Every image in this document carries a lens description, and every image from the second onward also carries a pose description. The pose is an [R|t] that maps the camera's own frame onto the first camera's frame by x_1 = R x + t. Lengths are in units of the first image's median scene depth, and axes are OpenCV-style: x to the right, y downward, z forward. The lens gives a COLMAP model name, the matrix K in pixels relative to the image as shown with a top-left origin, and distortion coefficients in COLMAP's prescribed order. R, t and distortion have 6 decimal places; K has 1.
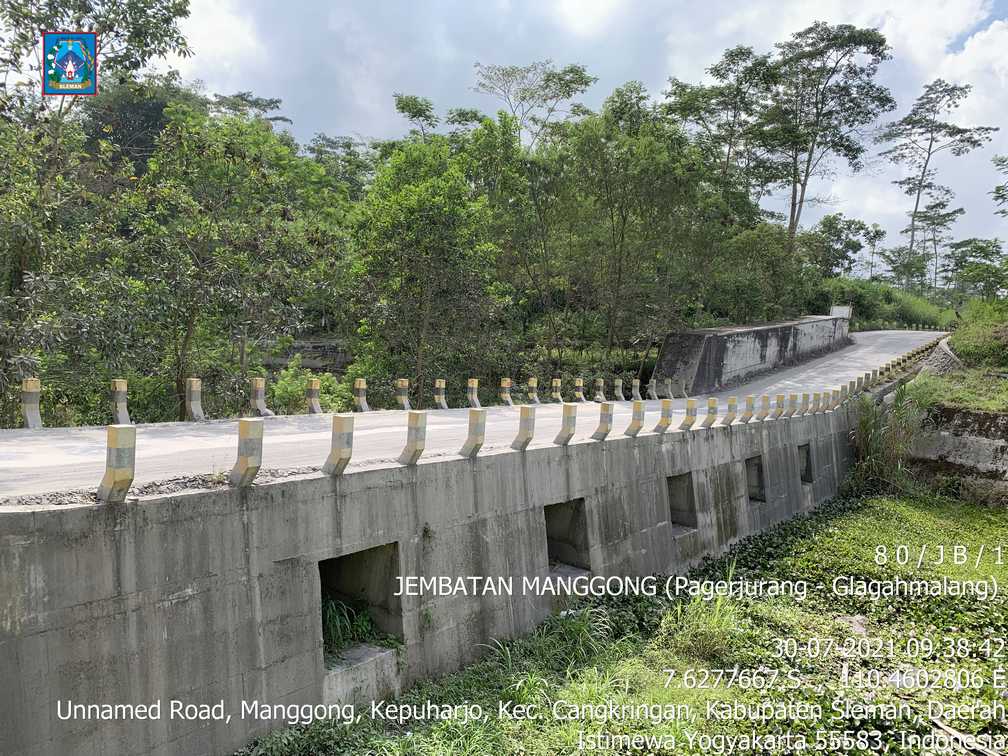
lens RADIAL K [[760.4, 0, 504.0], [0, 760.4, 378.0], [0, 0, 1]] dist [-0.000657, -0.000809]
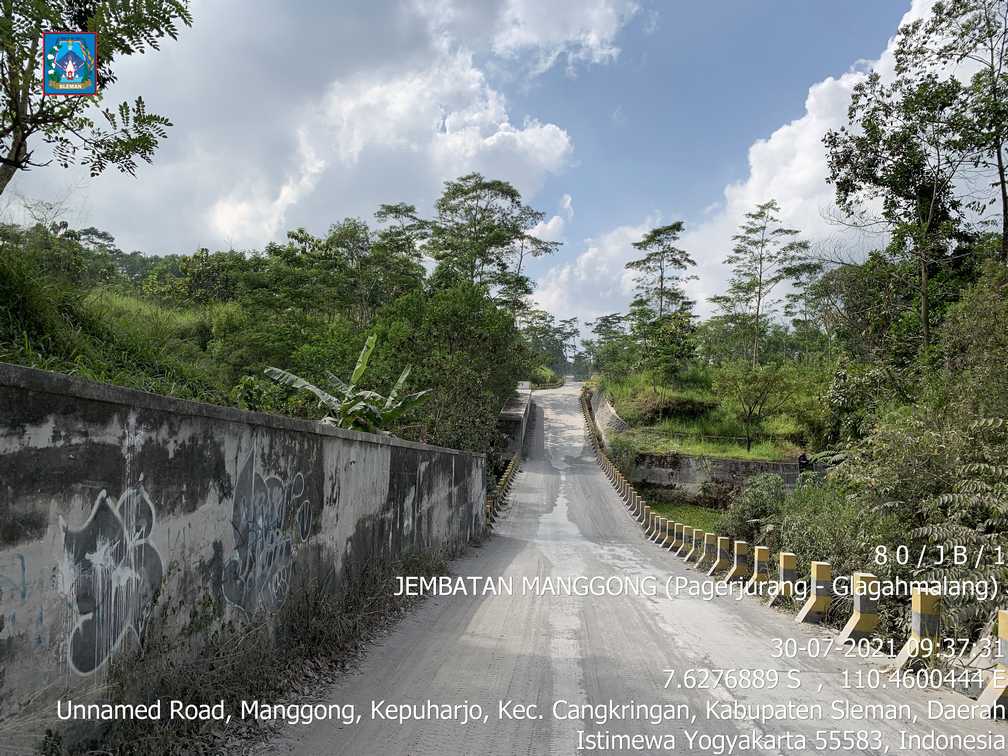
lens RADIAL K [[760.4, 0, 504.0], [0, 760.4, 378.0], [0, 0, 1]] dist [-0.000657, -0.000809]
pose [[0.824529, -0.039864, 0.564413, -0.779894], [0.057465, 0.998257, -0.013443, -0.146734], [-0.562893, 0.043518, 0.825383, -0.391016]]
